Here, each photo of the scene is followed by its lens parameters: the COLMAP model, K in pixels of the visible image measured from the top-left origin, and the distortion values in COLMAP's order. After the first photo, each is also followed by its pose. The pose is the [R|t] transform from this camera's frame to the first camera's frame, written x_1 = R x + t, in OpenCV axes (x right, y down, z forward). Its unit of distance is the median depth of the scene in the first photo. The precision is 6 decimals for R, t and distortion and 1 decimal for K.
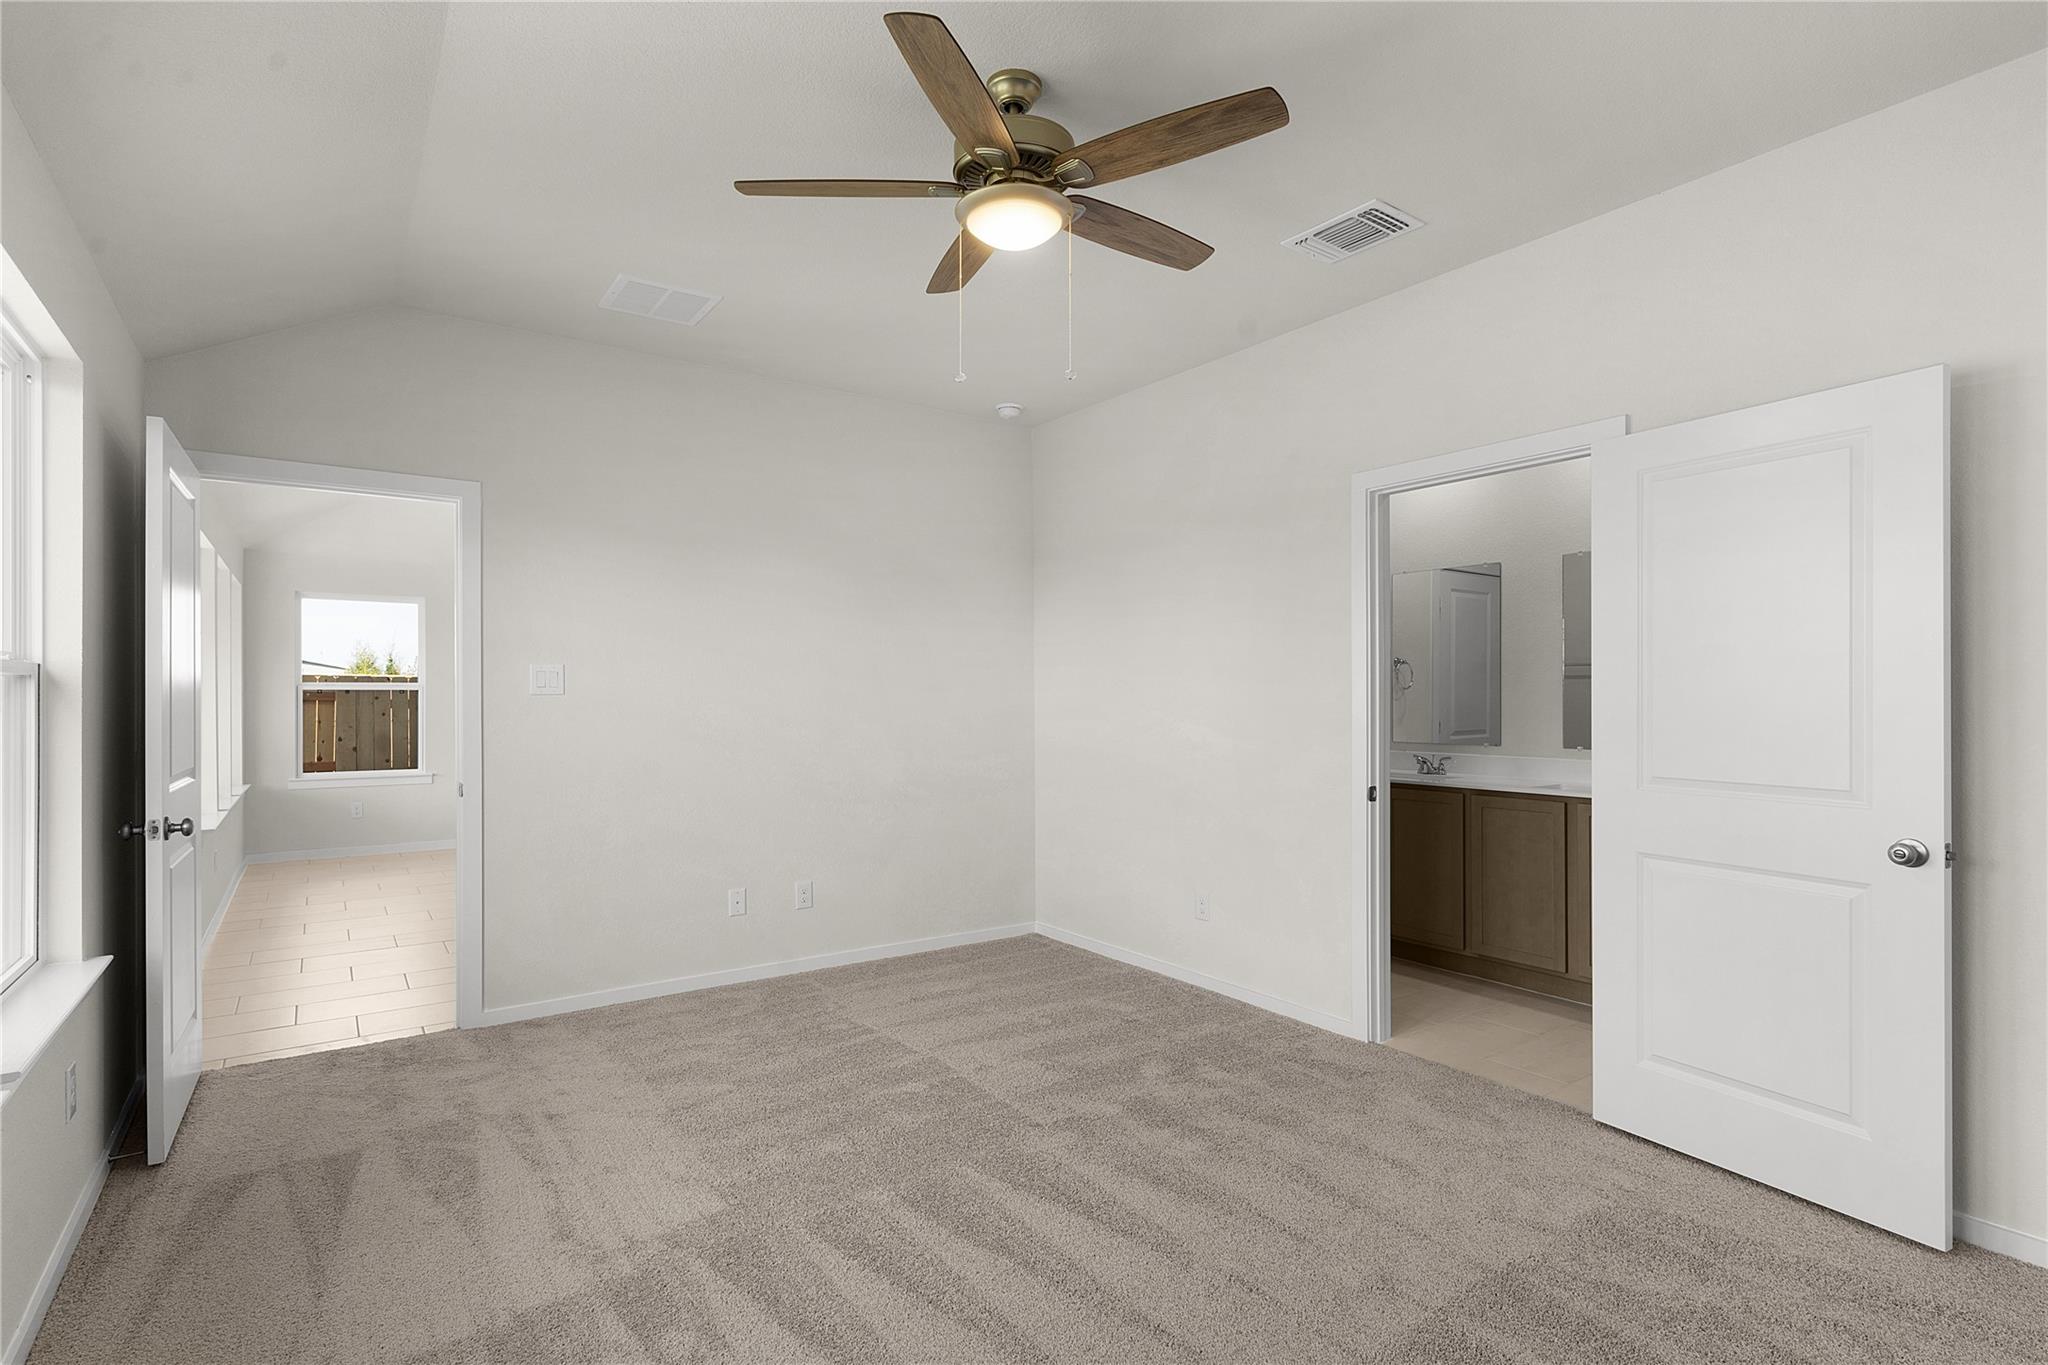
lens RADIAL K [[1005.2, 0, 1025.8], [0, 1005.2, 688.5], [0, 0, 1]] dist [0.019003, -0.000361]
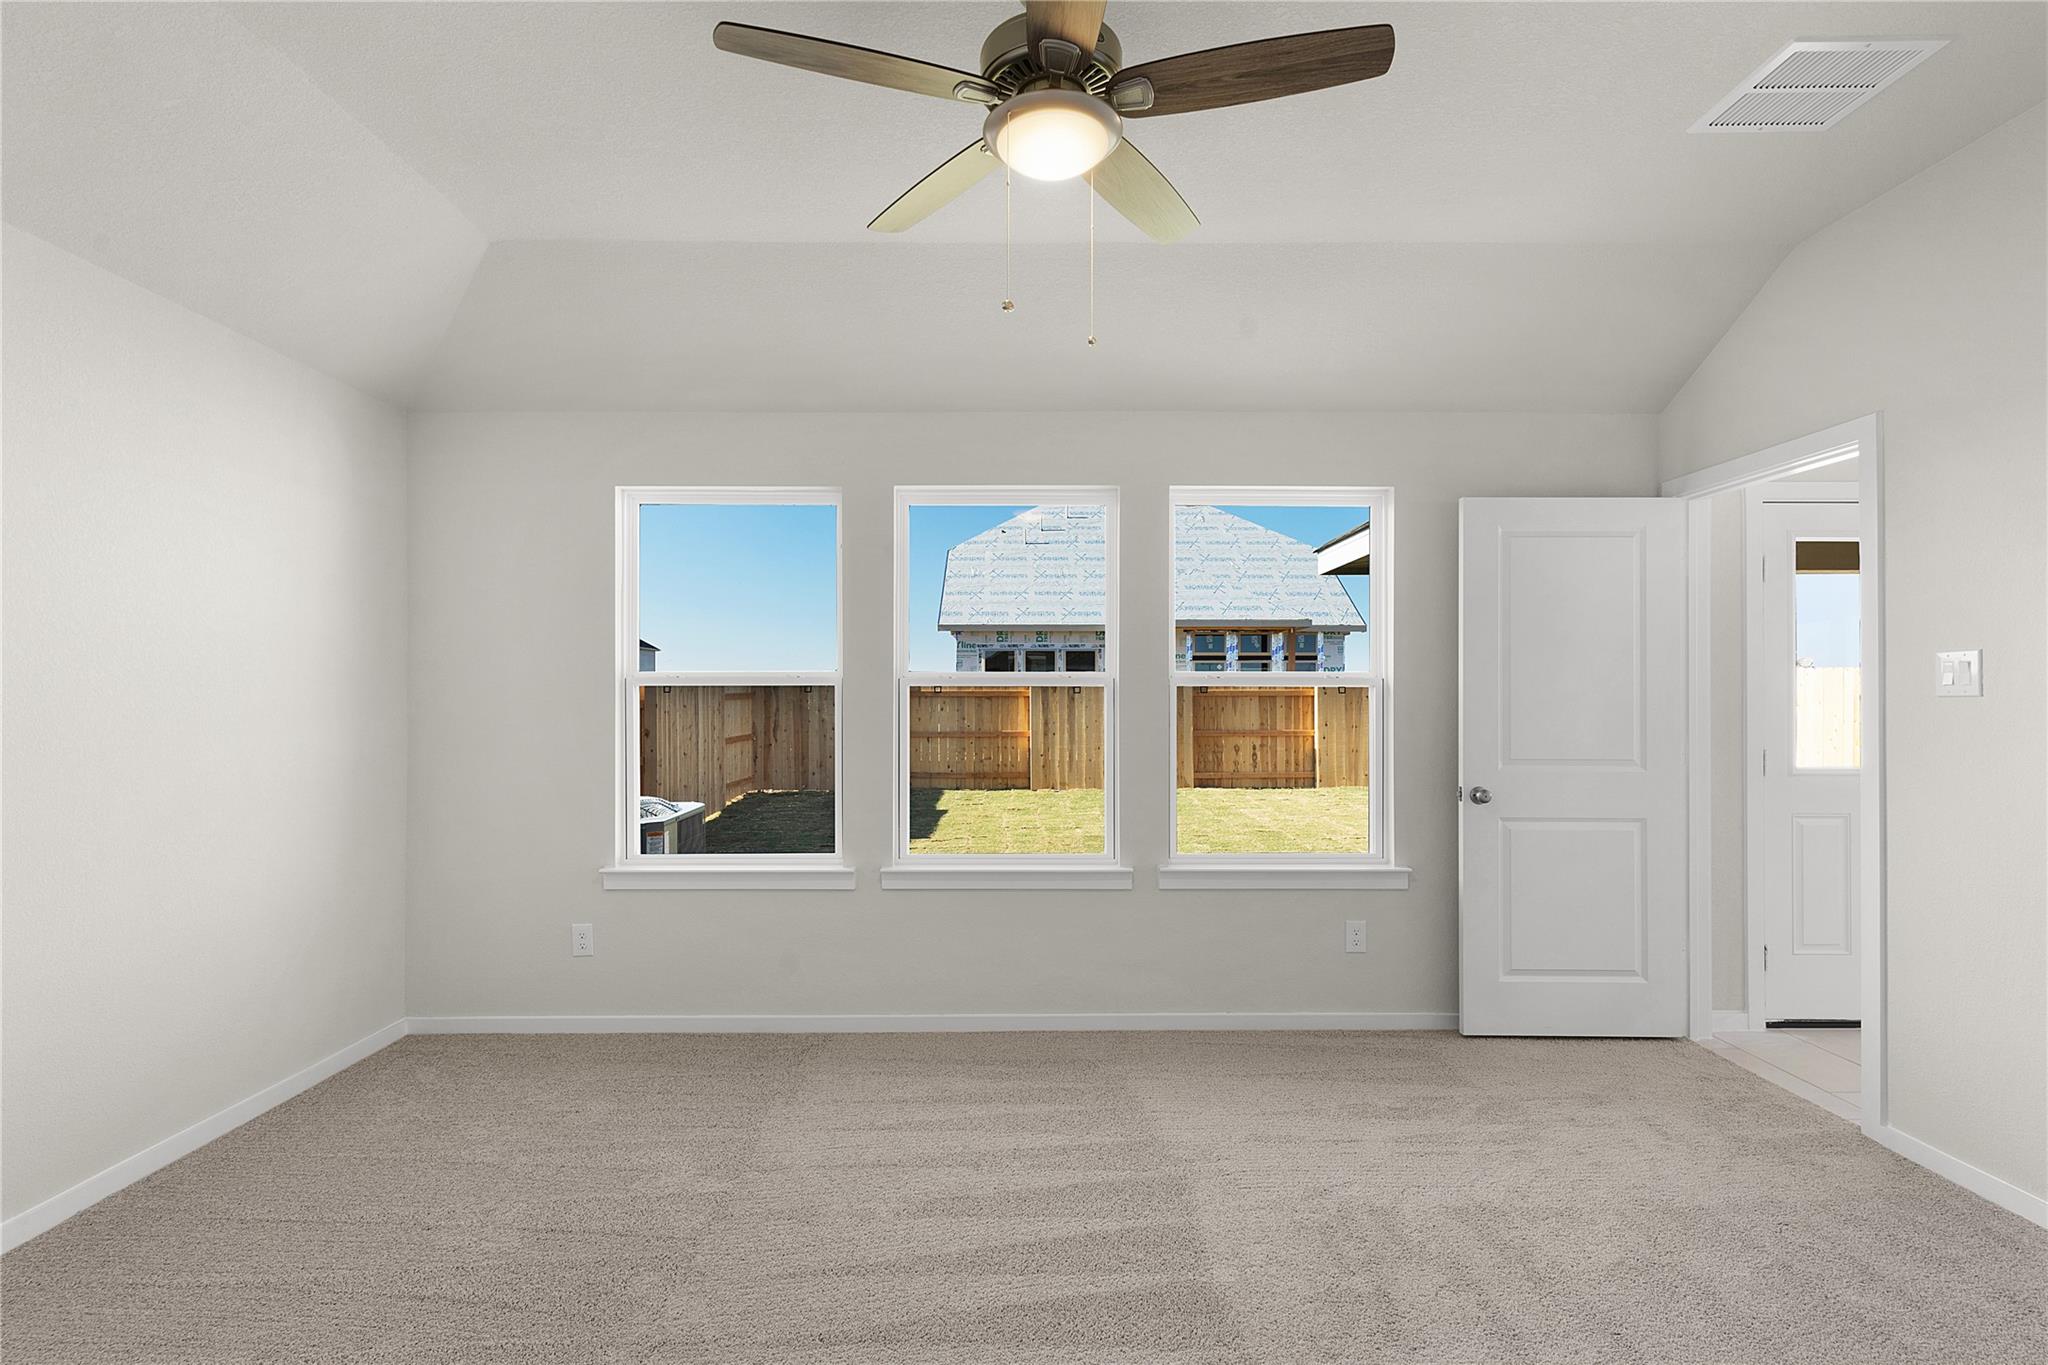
lens RADIAL K [[1005.2, 0, 1025.8], [0, 1005.2, 688.5], [0, 0, 1]] dist [0.019003, -0.000361]
pose [[-0.561680, -0.006818, -0.827326, 0.599674], [-0.001156, 0.999972, -0.007456, 0.009211], [0.827354, -0.003232, -0.561672, 1.247458]]
